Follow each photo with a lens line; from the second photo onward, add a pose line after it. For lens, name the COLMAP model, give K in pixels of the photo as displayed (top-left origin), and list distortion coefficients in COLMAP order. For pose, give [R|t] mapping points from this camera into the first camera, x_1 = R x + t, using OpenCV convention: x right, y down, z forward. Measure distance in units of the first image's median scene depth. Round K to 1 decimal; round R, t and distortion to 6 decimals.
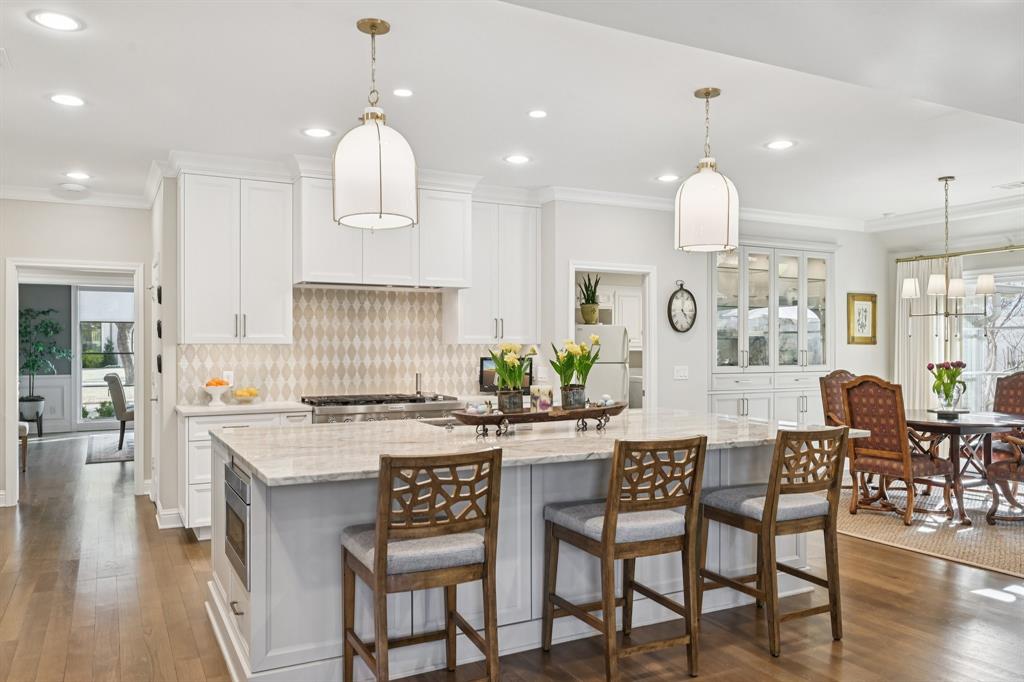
lens RADIAL K [[768.0, 0, 510.4], [0, 768.0, 343.2], [0, 0, 1]] dist [-0.040378, 0.001267]
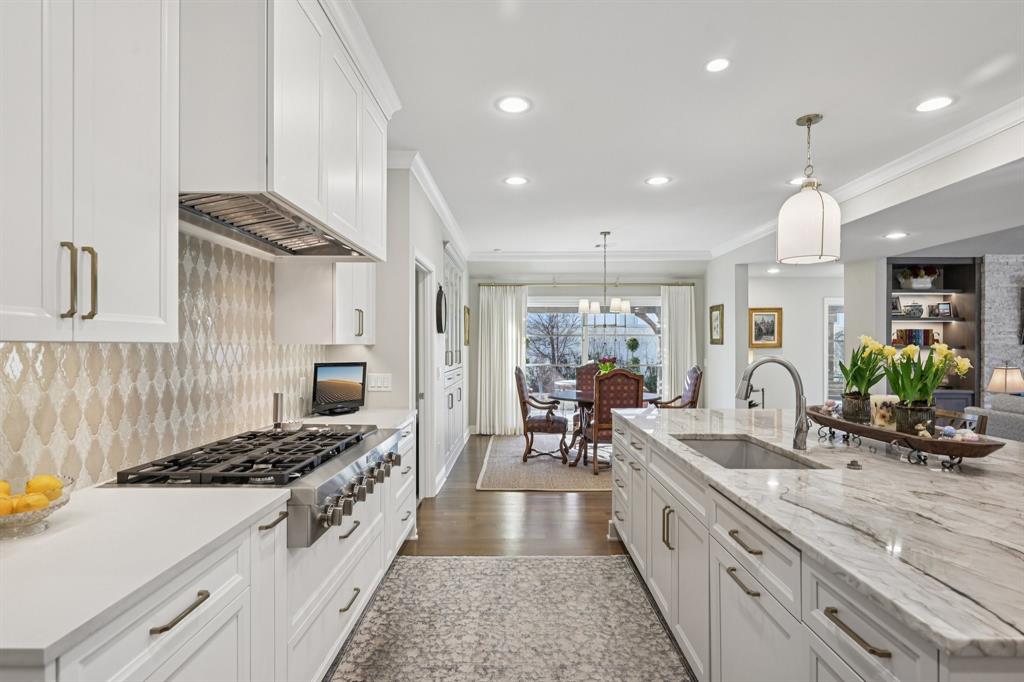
lens RADIAL K [[527.6, 0, 512.8], [0, 527.6, 347.4], [0, 0, 1]] dist [-0.003782, -0.001023]
pose [[0.477103, -0.000505, 0.878847, -0.443511], [-0.005662, 0.999977, 0.003648, 0.001135], [-0.878829, -0.006716, 0.477090, 0.717770]]
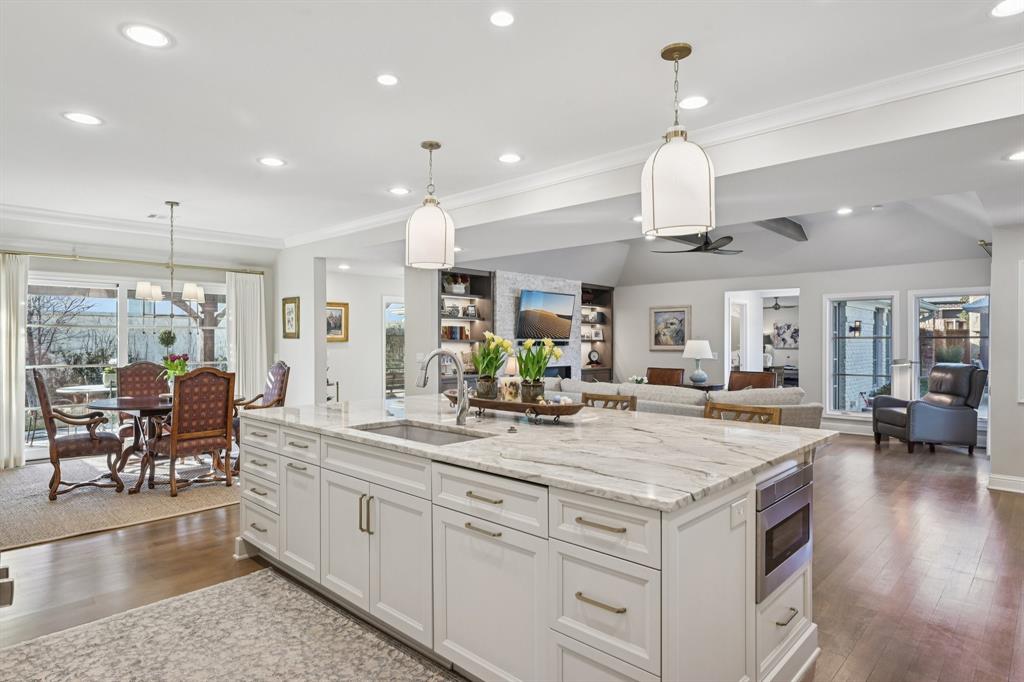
lens RADIAL K [[571.1, 0, 509.9], [0, 571.1, 340.4], [0, 0, 1]] dist [-0.006696, -0.000489]
pose [[-0.321790, 0.001394, 0.946810, -0.497902], [-0.003369, 0.999991, -0.002617, 0.002016], [-0.946805, -0.004032, -0.321783, 0.839935]]
